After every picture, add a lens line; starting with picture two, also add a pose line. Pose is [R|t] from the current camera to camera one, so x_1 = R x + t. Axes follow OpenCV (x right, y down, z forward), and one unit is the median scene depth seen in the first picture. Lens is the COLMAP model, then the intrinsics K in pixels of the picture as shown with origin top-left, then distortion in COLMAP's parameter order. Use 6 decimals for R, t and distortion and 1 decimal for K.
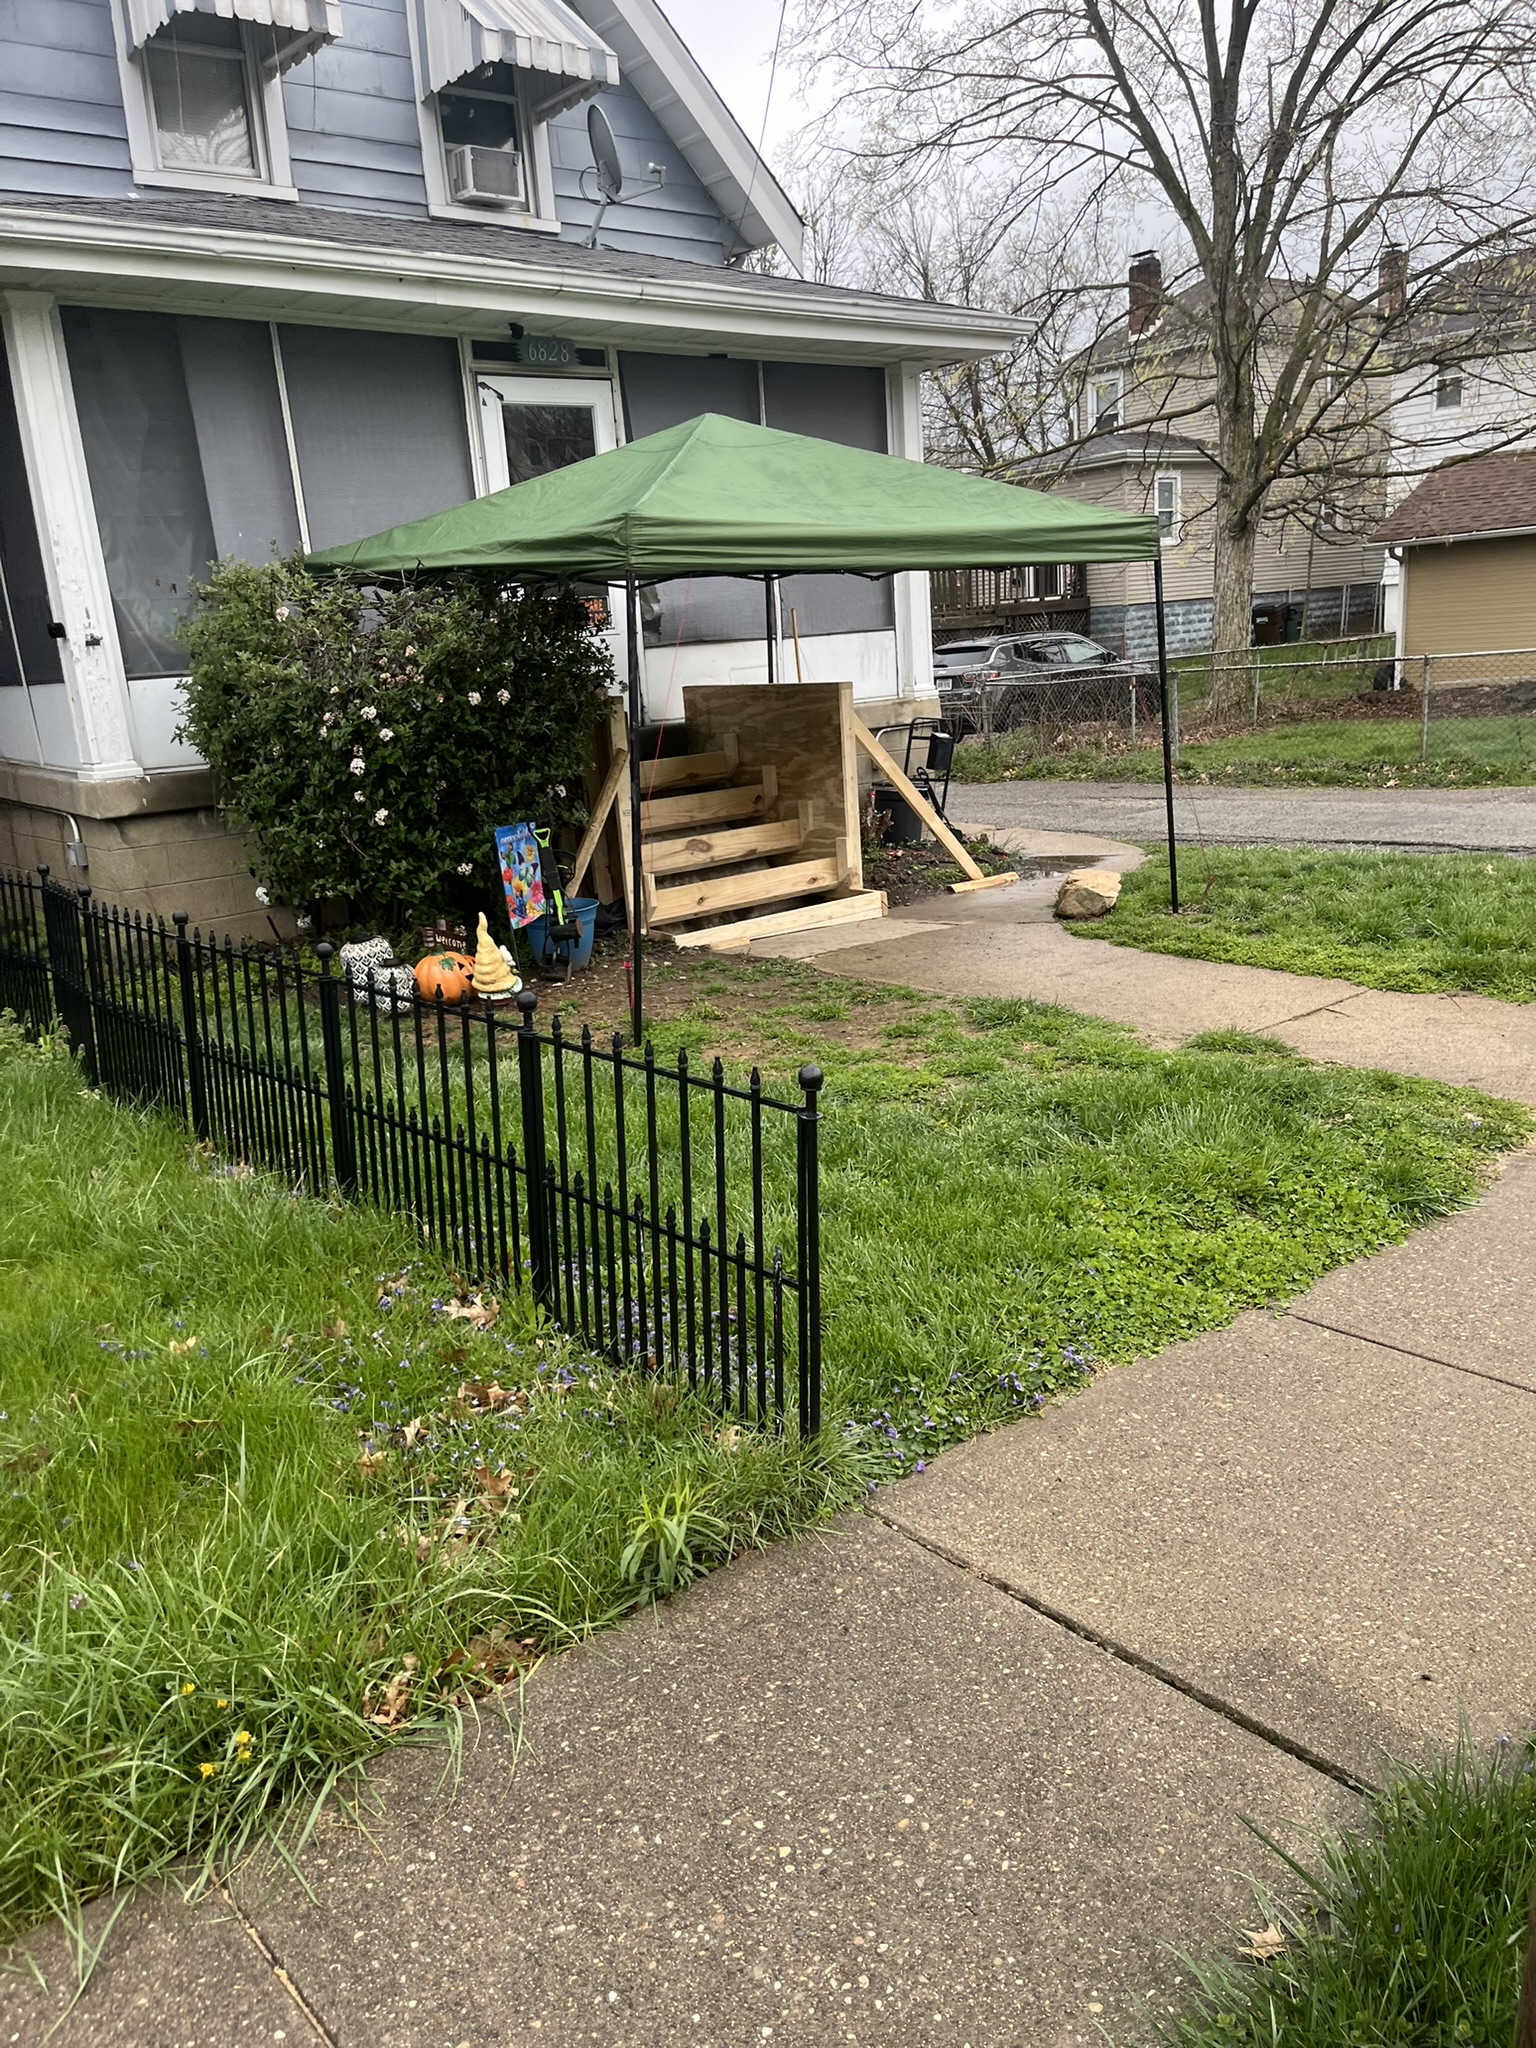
lens RADIAL K [[1547.6, 0, 760.4], [0, 1547.6, 1038.8], [0, 0, 1]] dist [0.064654, -0.096377]
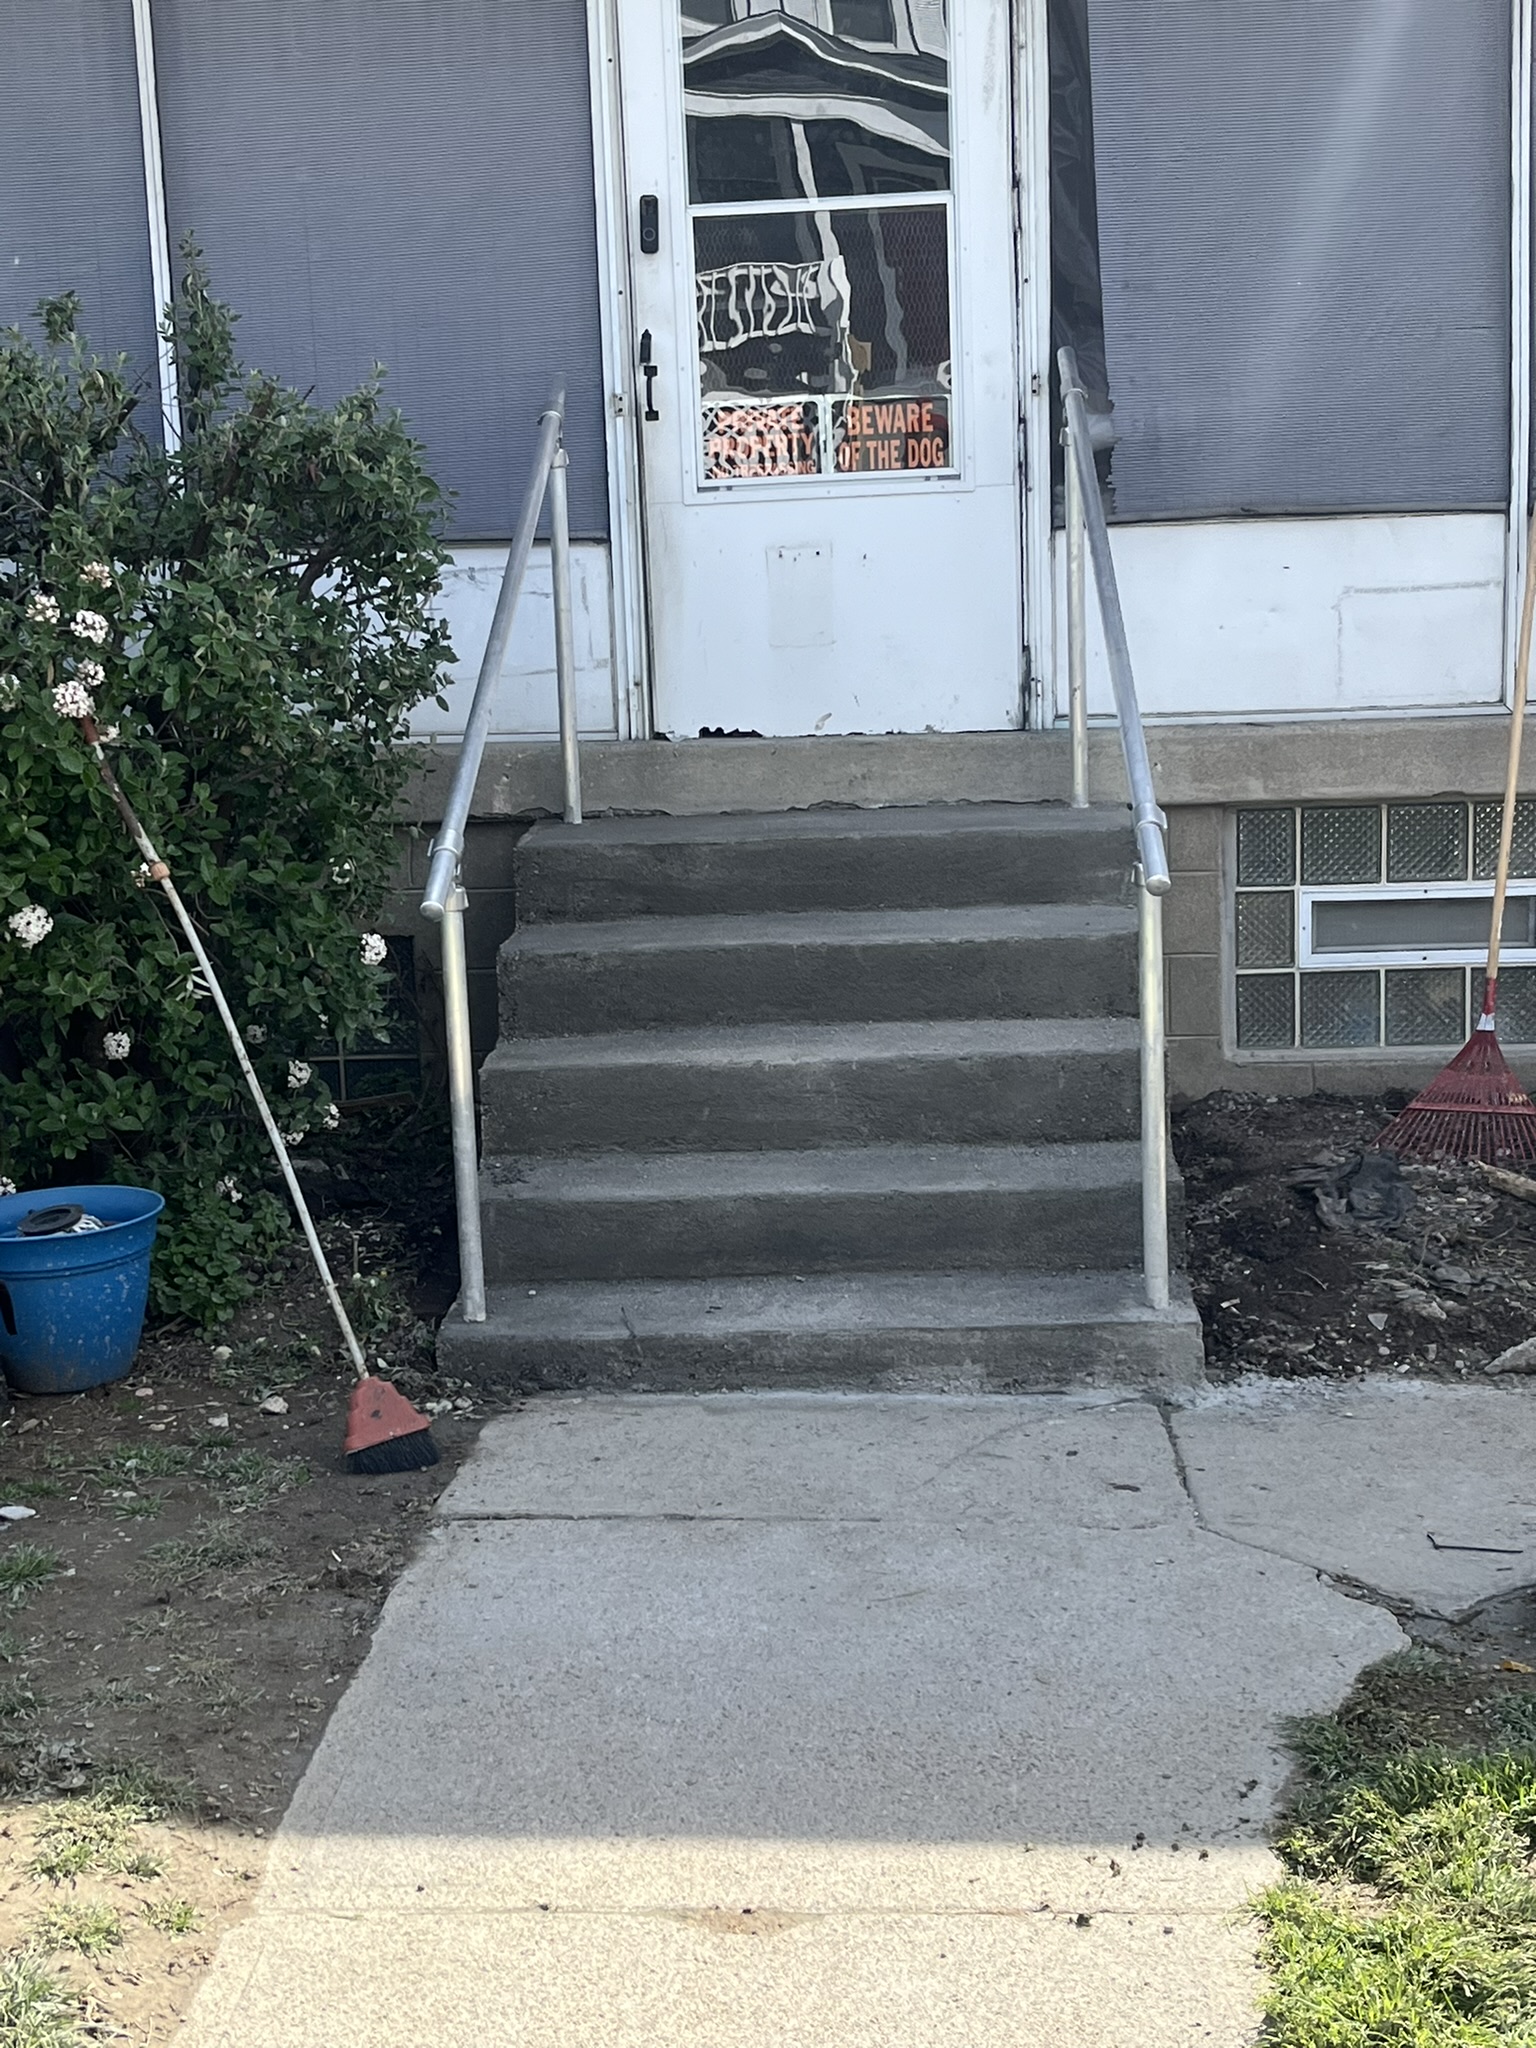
lens RADIAL K [[2781.6, 0, 743.0], [0, 2781.6, 1014.8], [0, 0, 1]] dist [0.164136, -0.649441]
pose [[0.739193, 0.169153, -0.651906, 0.338384], [-0.189942, 0.981014, 0.039174, -0.149558], [0.646155, 0.094867, 0.757288, 0.453707]]
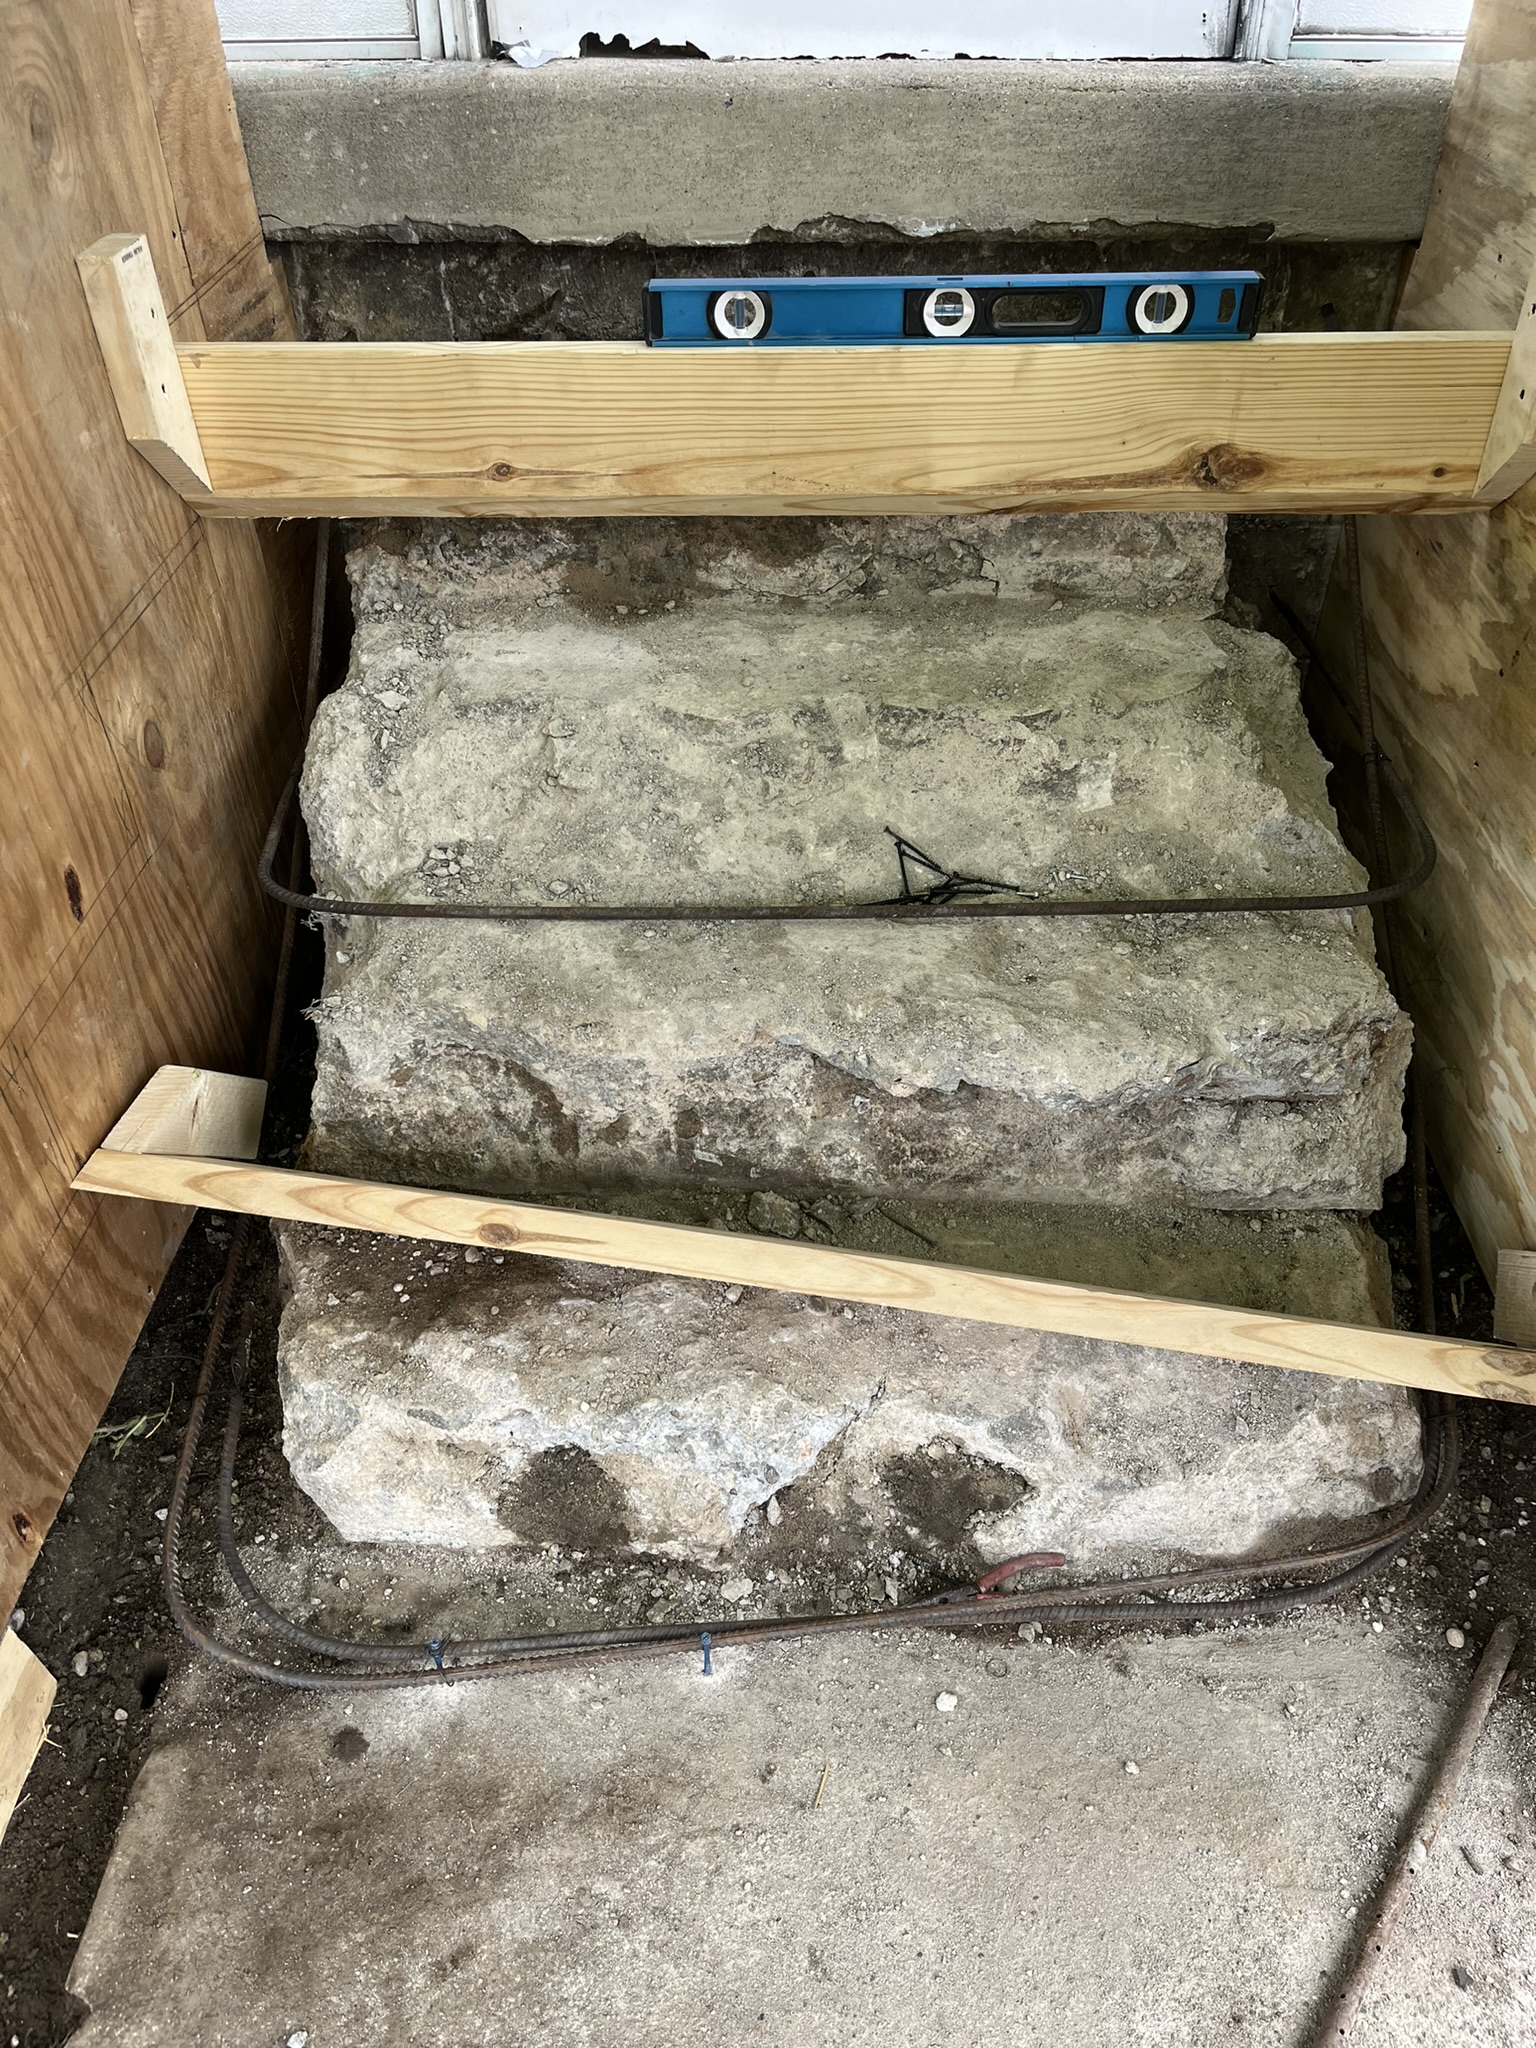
lens RADIAL K [[1545.0, 0, 785.9], [0, 1545.0, 1019.9], [0, 0, 1]] dist [0.064021, -0.093809]
pose [[0.756805, 0.462844, -0.461543, 0.027351], [-0.209550, 0.840643, 0.499407, -0.190087], [0.619141, -0.281237, 0.733192, 0.809289]]
